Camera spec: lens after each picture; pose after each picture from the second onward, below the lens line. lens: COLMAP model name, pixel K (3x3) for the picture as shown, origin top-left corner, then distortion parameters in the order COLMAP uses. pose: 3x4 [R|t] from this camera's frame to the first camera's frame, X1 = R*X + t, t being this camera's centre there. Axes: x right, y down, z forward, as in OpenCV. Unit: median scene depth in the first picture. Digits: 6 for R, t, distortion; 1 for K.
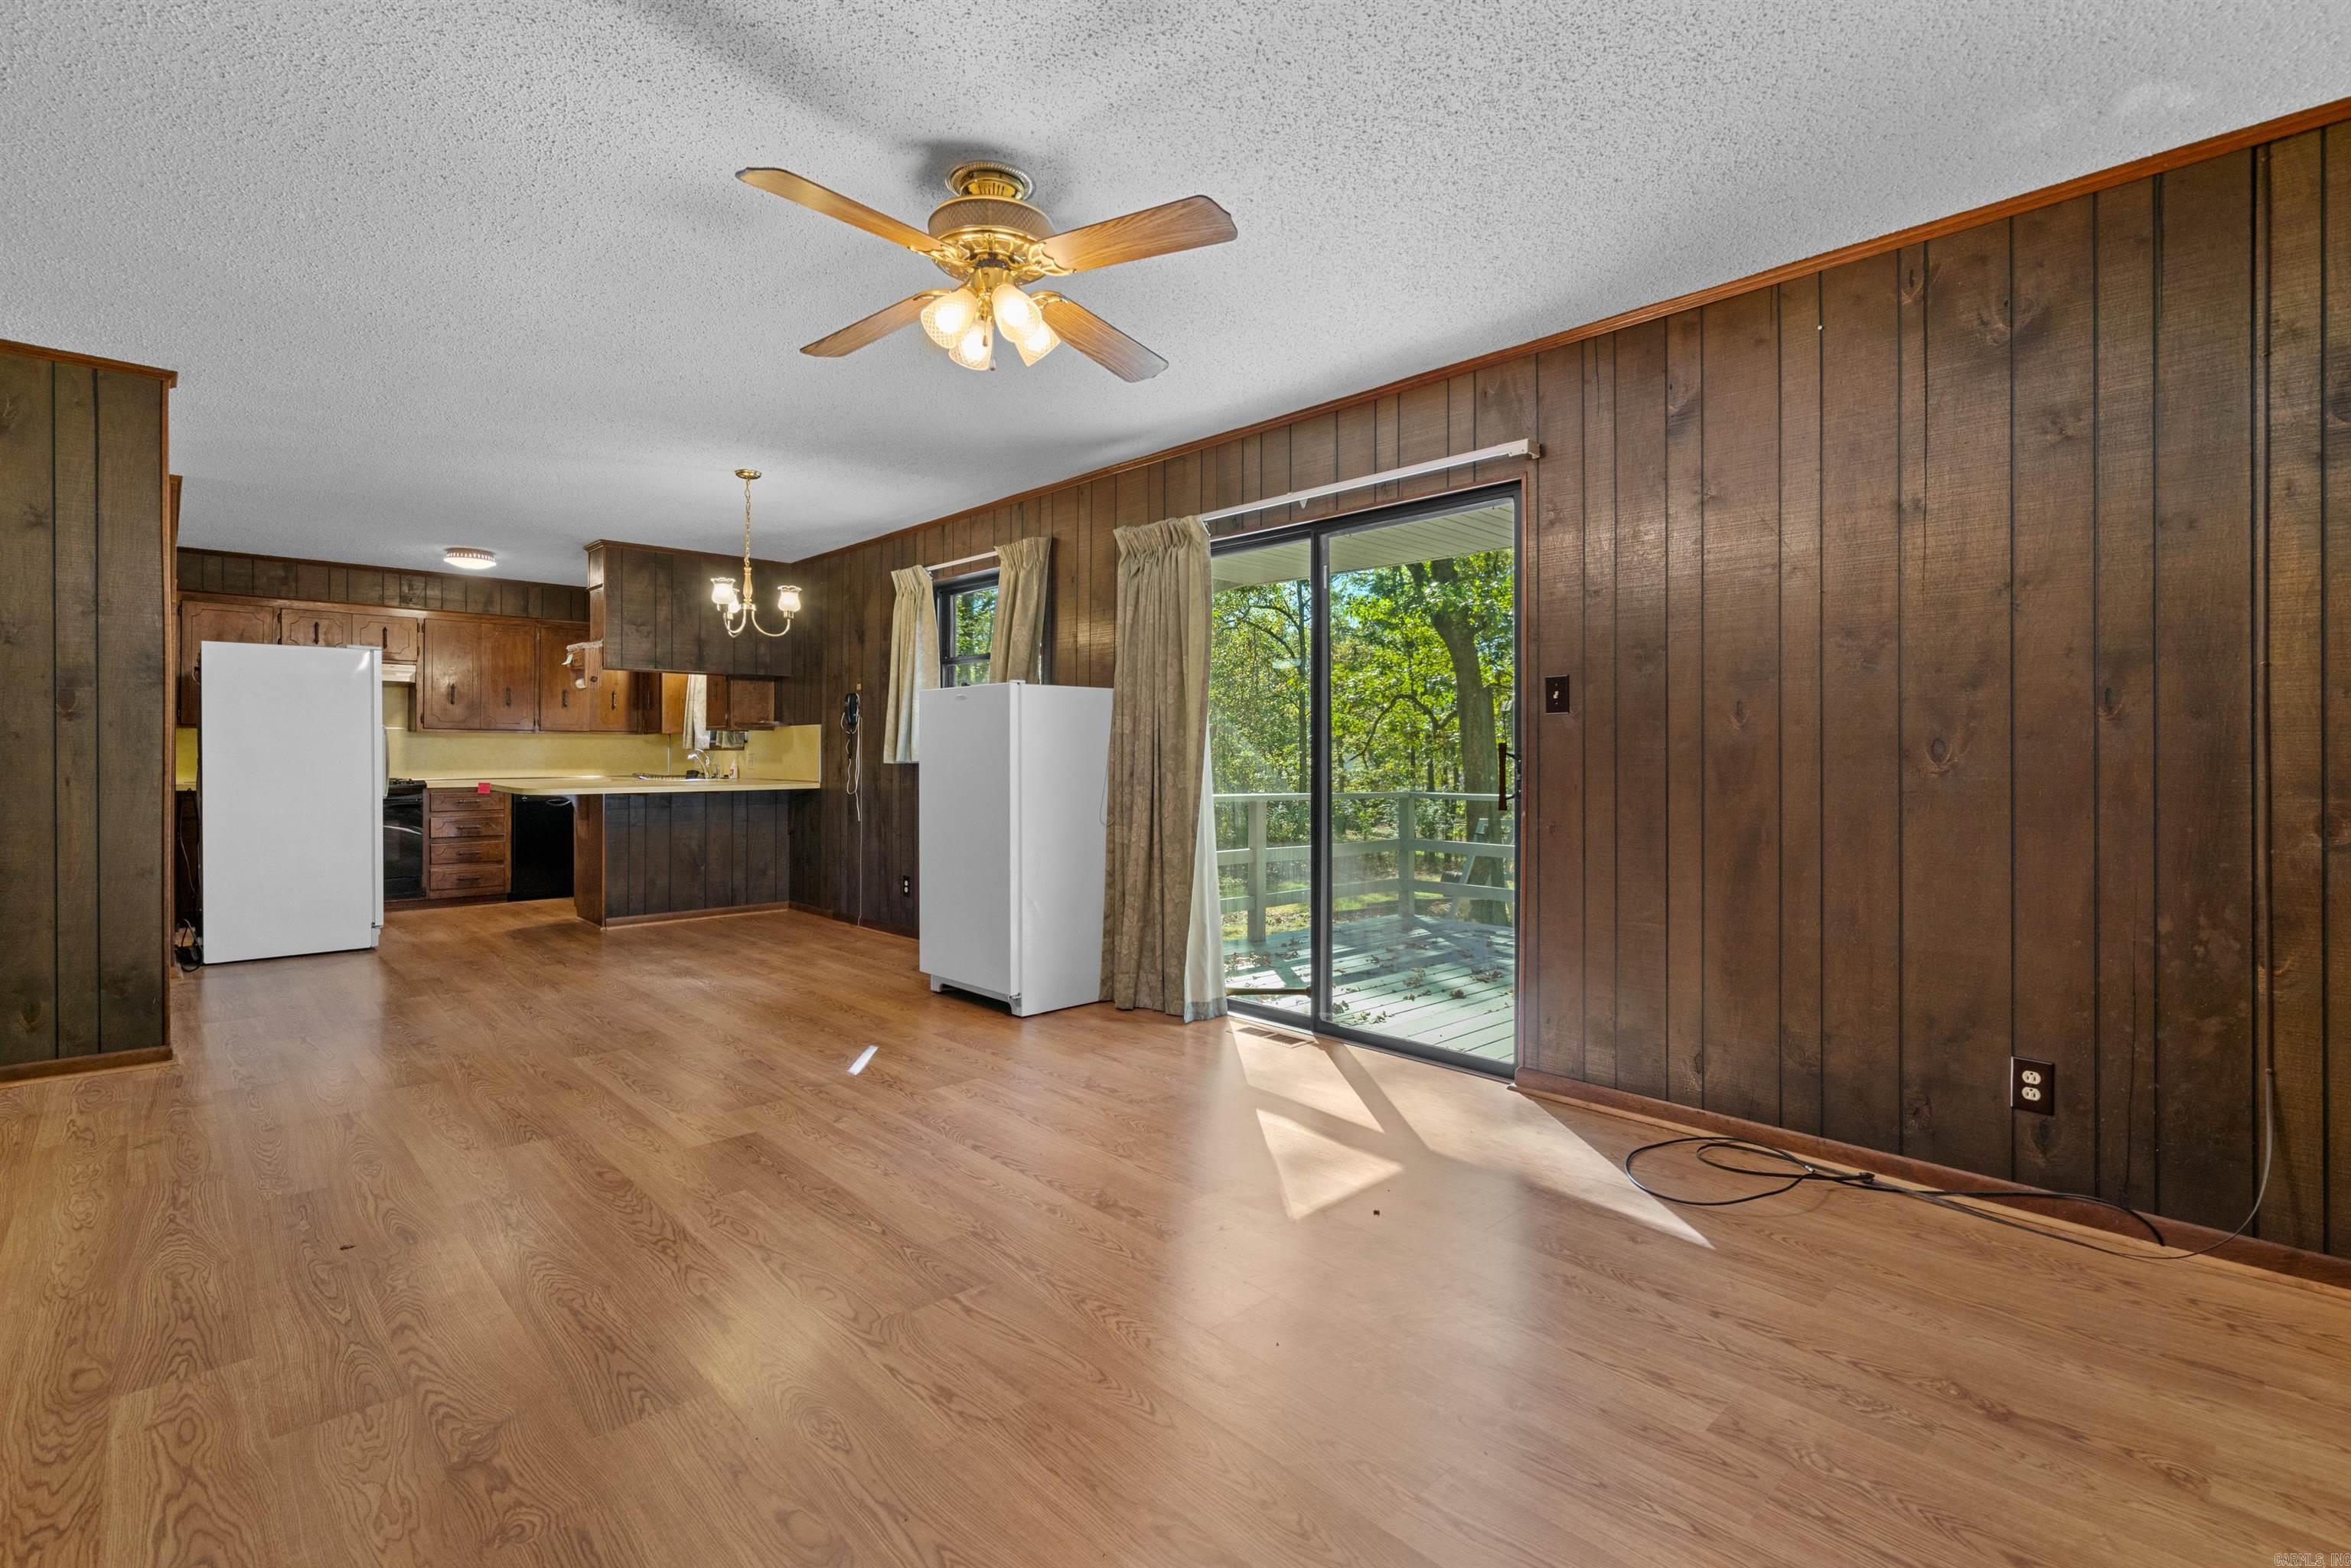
lens RADIAL K [[1056.2, 0, 1176.0], [0, 1056.2, 766.9], [0, 0, 1]] dist [-0.000214, -0.000060]
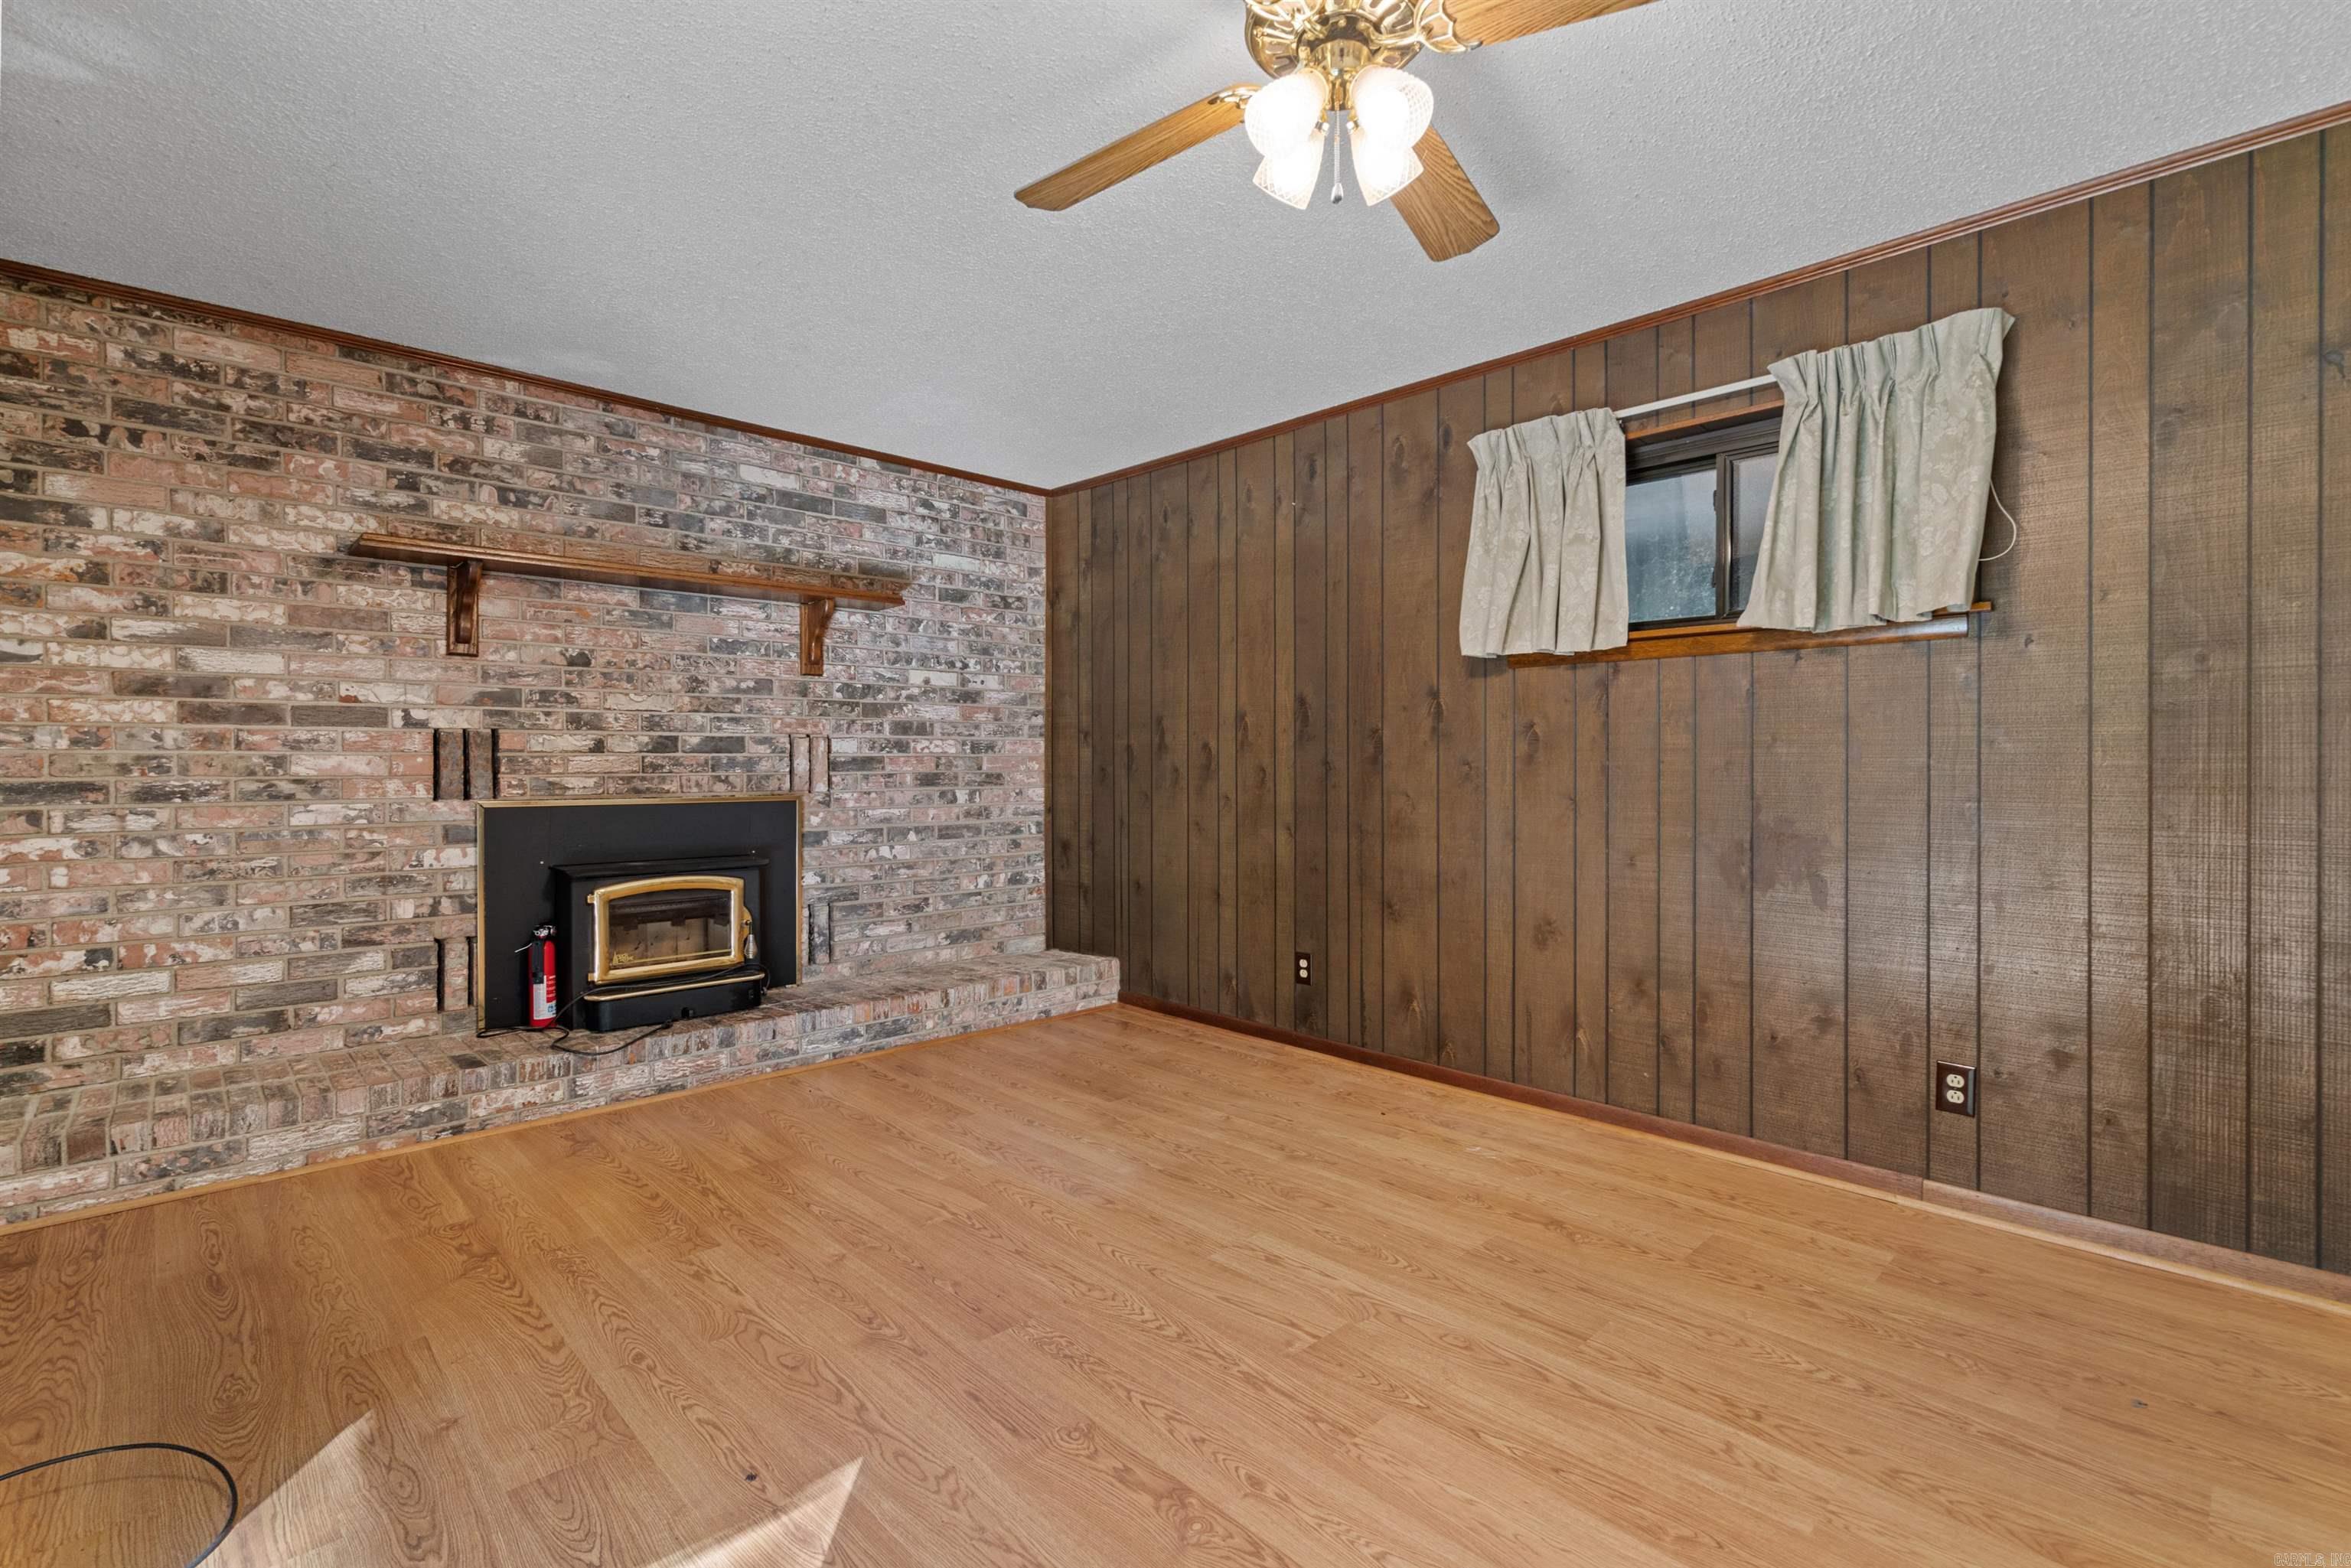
lens RADIAL K [[1056.2, 0, 1175.3], [0, 1056.2, 771.7], [0, 0, 1]] dist [-0.000214, -0.000060]
pose [[-0.999981, -0.002253, -0.005743, -0.081248], [-0.002354, 0.999841, 0.017661, -0.026787], [0.005702, 0.017674, -0.999828, 2.057682]]
